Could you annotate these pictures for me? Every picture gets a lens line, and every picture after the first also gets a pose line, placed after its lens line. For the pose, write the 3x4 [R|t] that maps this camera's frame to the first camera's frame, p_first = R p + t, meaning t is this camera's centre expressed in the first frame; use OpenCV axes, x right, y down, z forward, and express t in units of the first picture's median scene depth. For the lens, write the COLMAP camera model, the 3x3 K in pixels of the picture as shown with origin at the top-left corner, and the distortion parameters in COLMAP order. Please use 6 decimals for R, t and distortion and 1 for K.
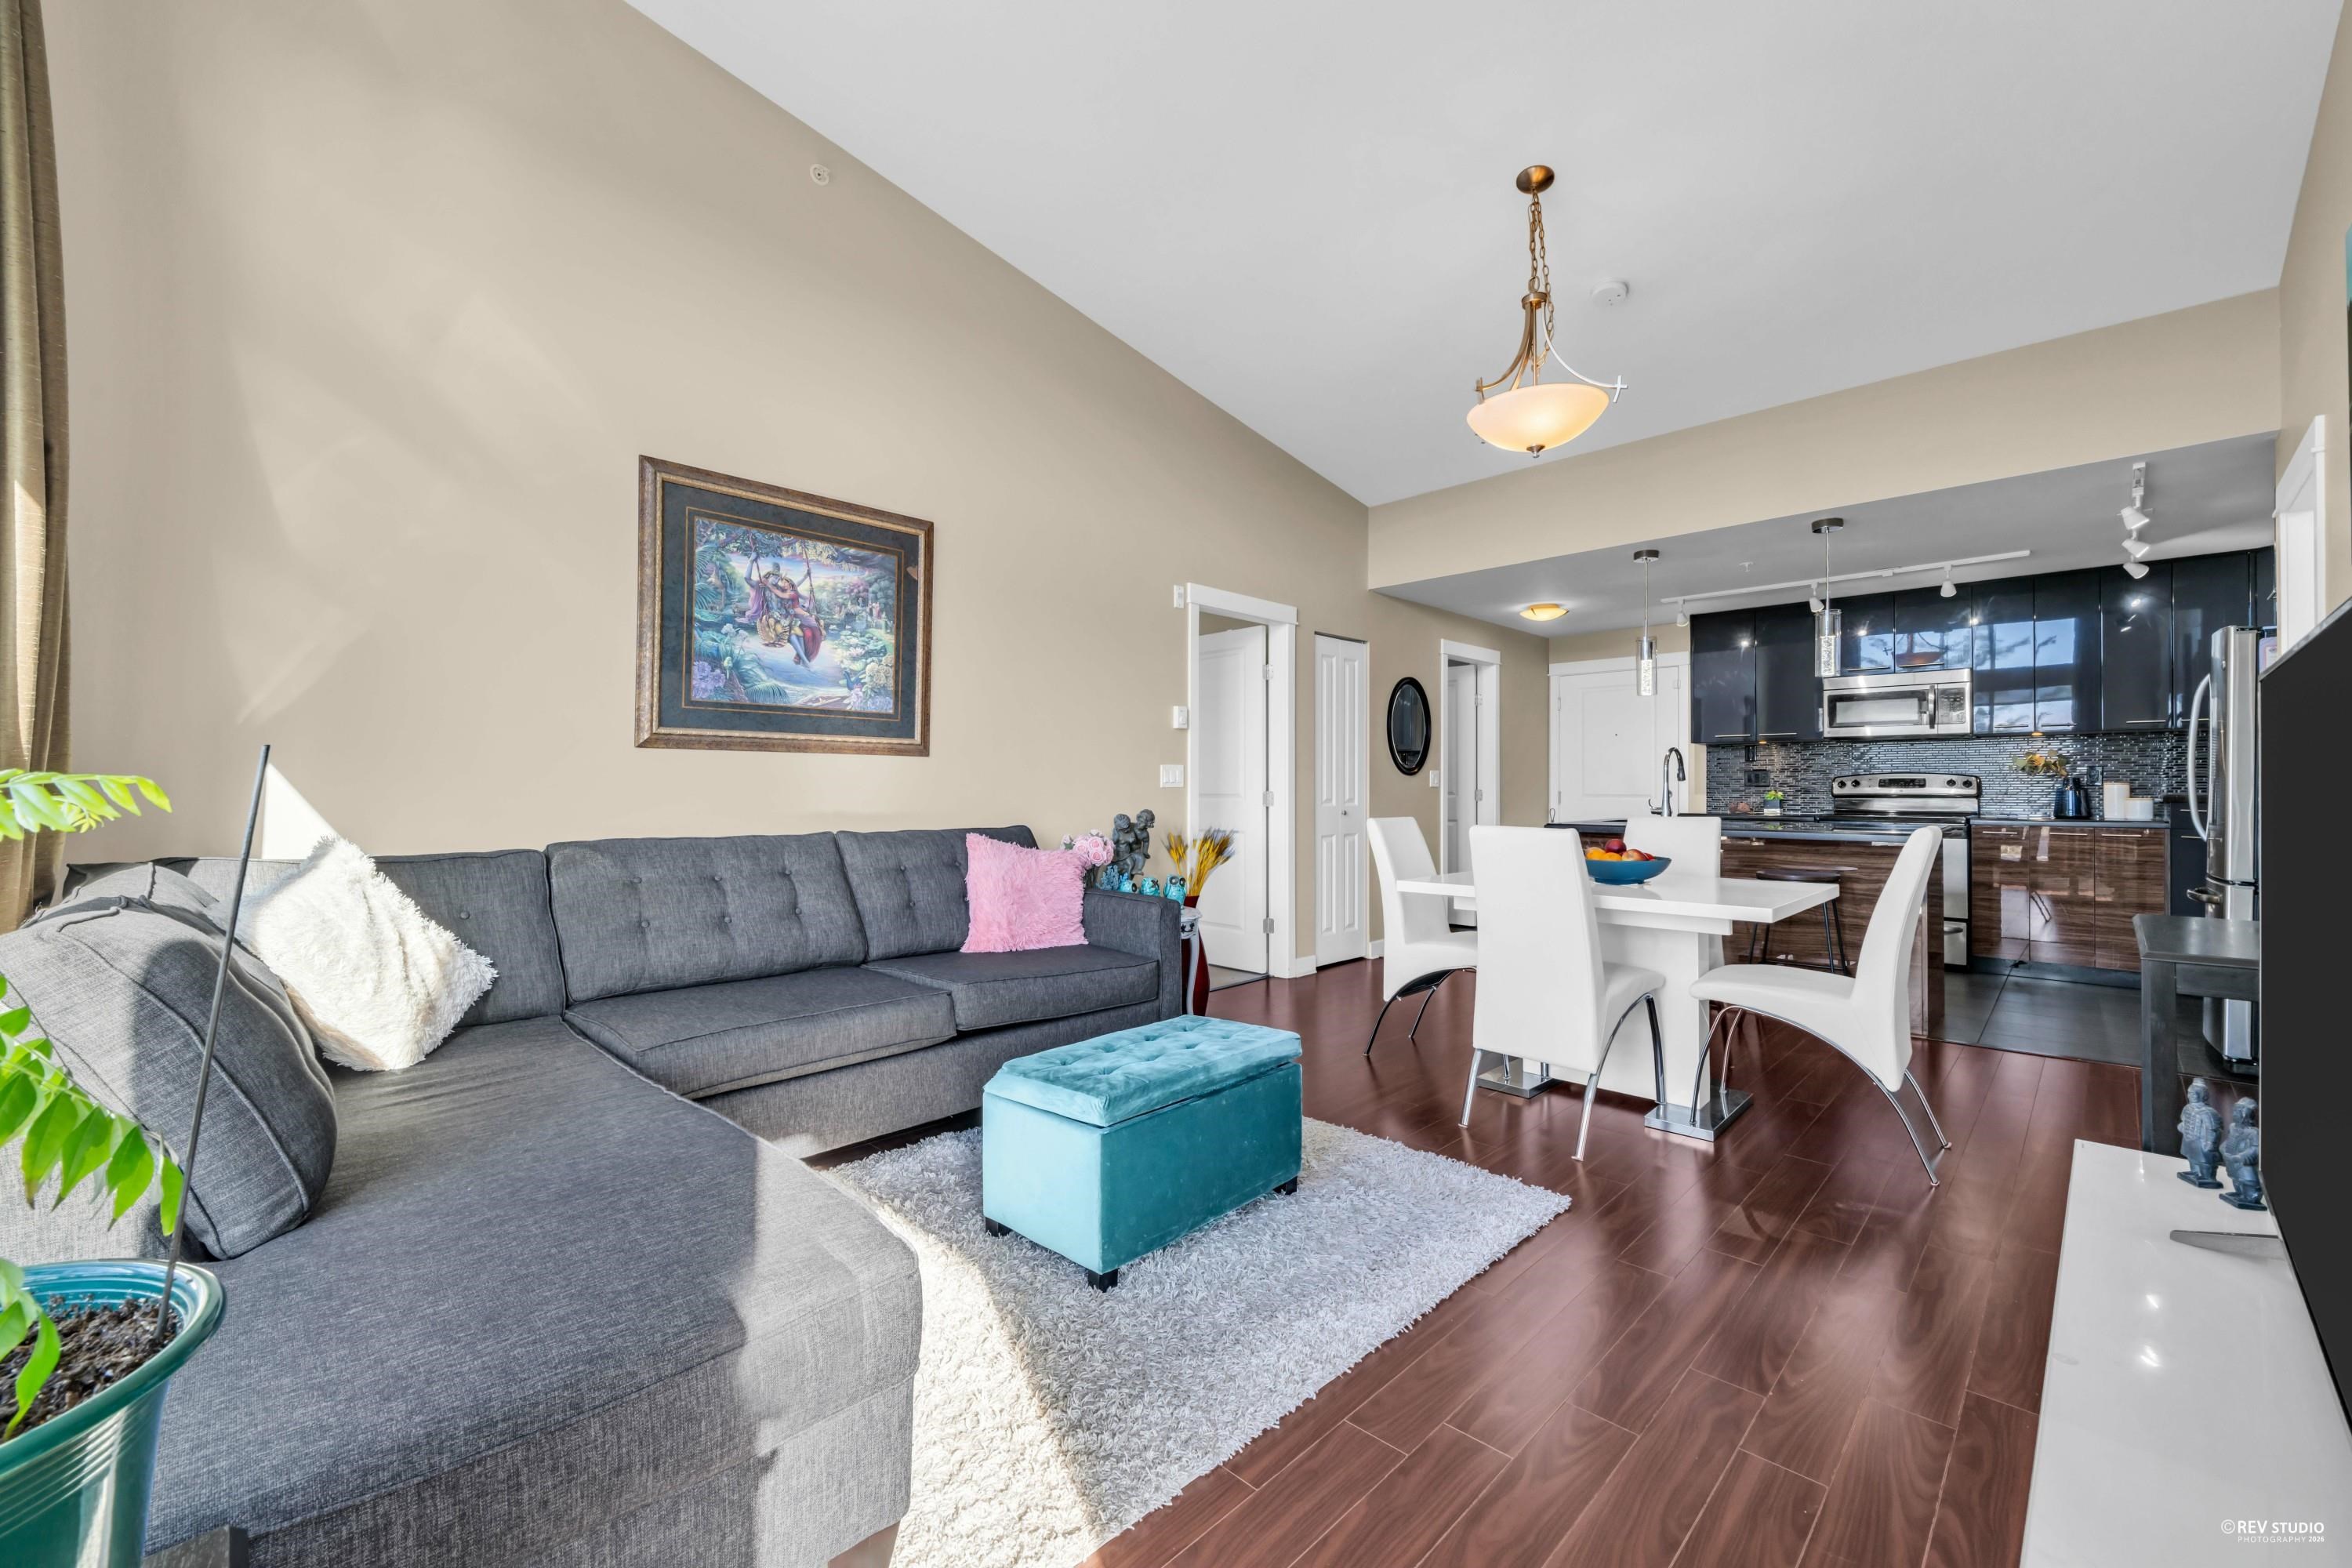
lens RADIAL K [[942.4, 0, 1172.7], [0, 942.4, 759.4], [0, 0, 1]] dist [-0.000064, 0.000056]
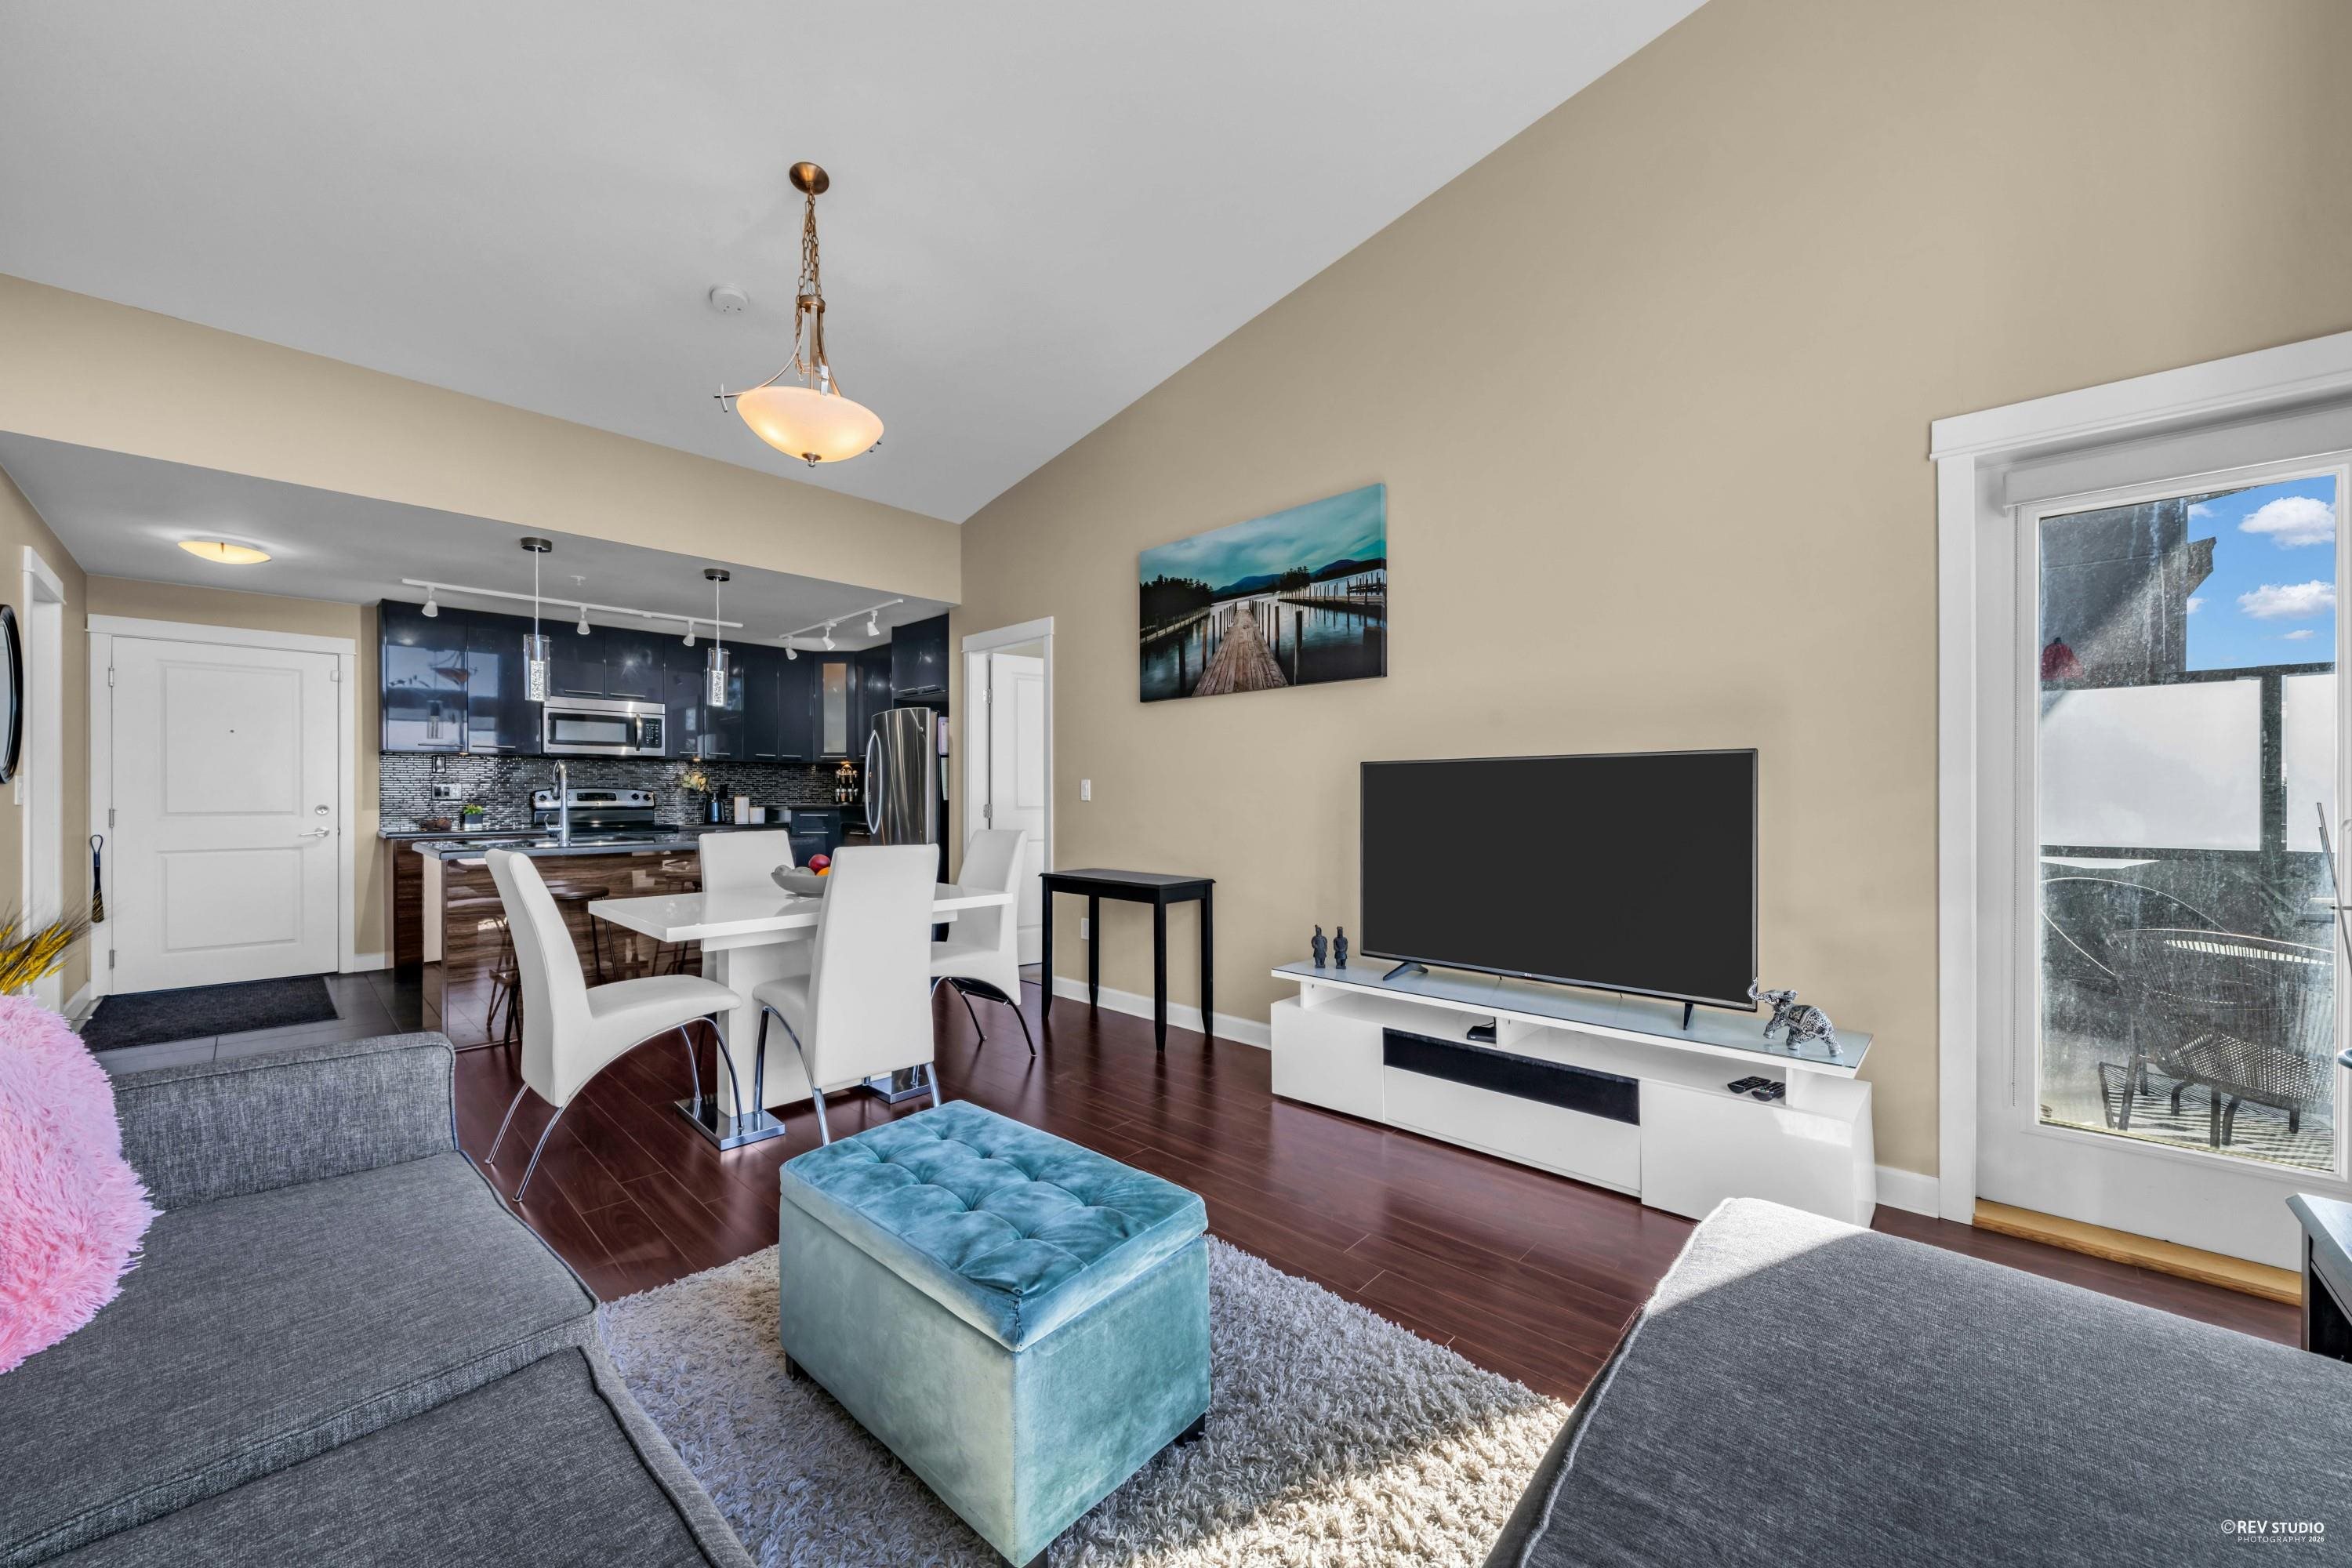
lens RADIAL K [[862.2, 0, 1174.8], [0, 862.2, 791.5], [0, 0, 1]] dist [-0.001027, -0.000487]
pose [[-0.022010, 0.003581, 0.999751, -0.309124], [-0.029370, 0.999560, -0.004227, 0.003051], [-0.999326, -0.029456, -0.021895, 0.384325]]
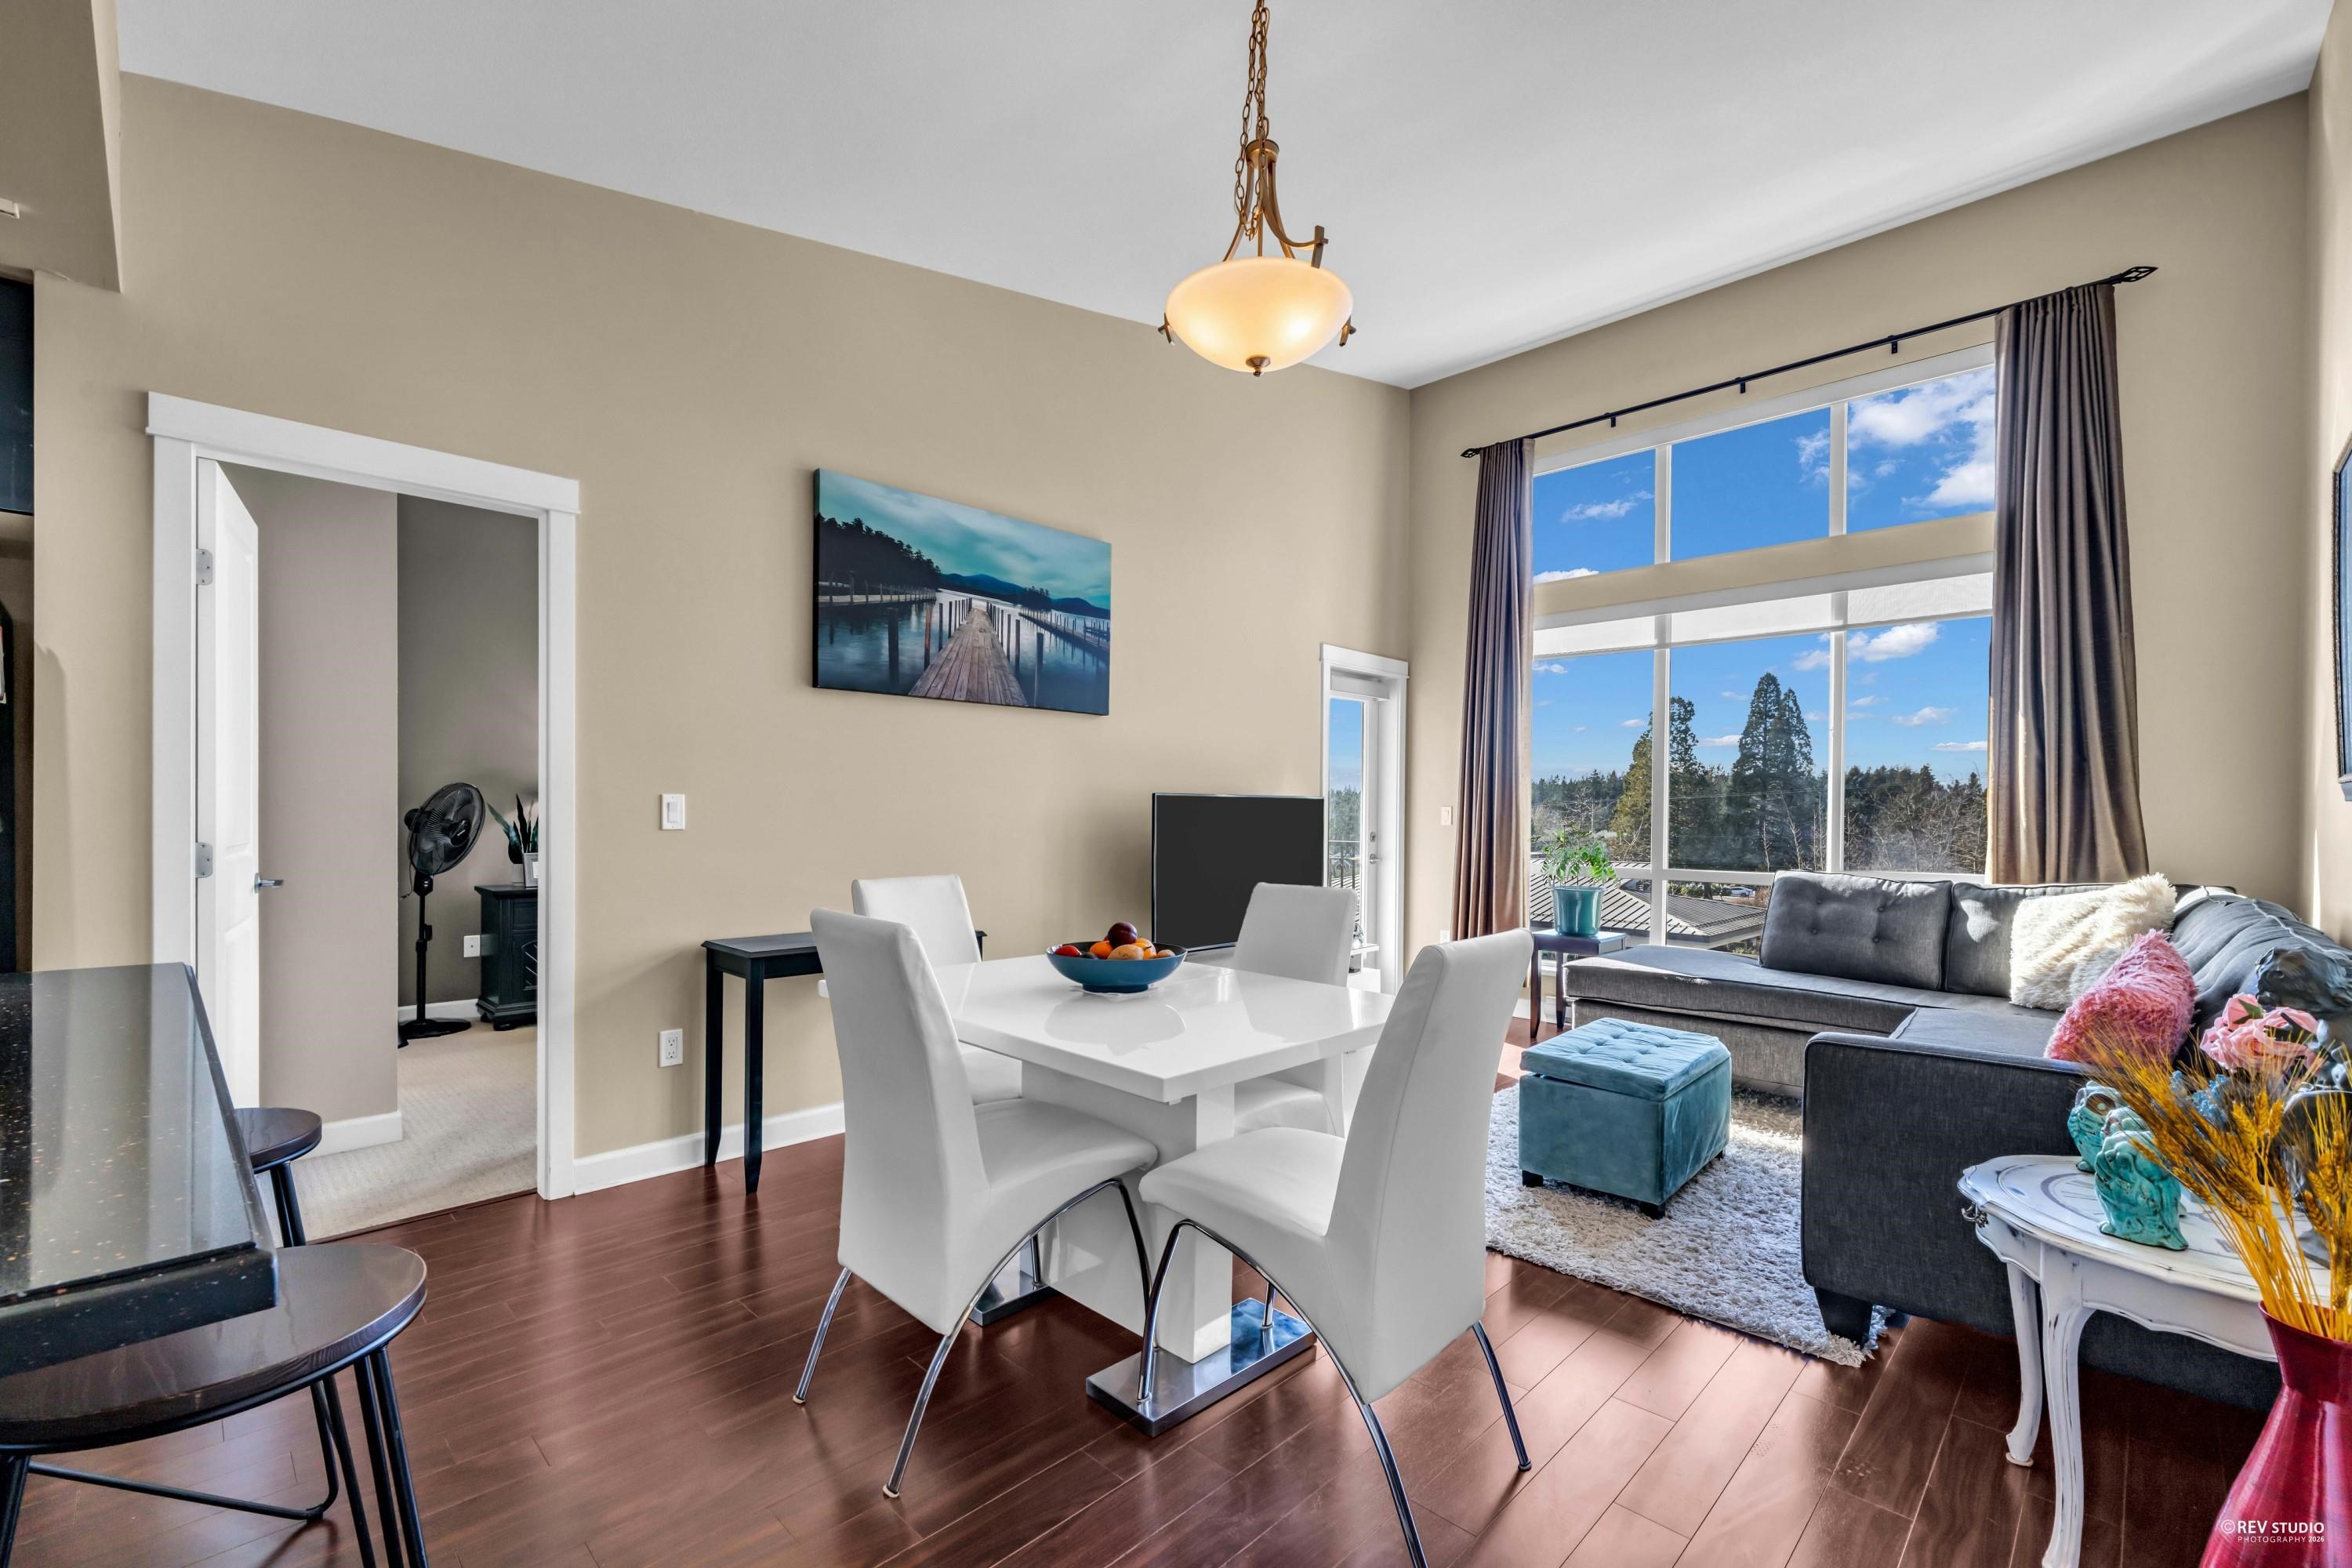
lens RADIAL K [[1012.7, 0, 1167.6], [0, 1012.7, 823.5], [0, 0, 1]] dist [0.000508, 0.000293]
pose [[-0.999952, -0.007166, -0.006633, 0.275625], [-0.007037, 0.999791, -0.019192, 0.016931], [0.006769, -0.019145, -0.999794, 1.060054]]
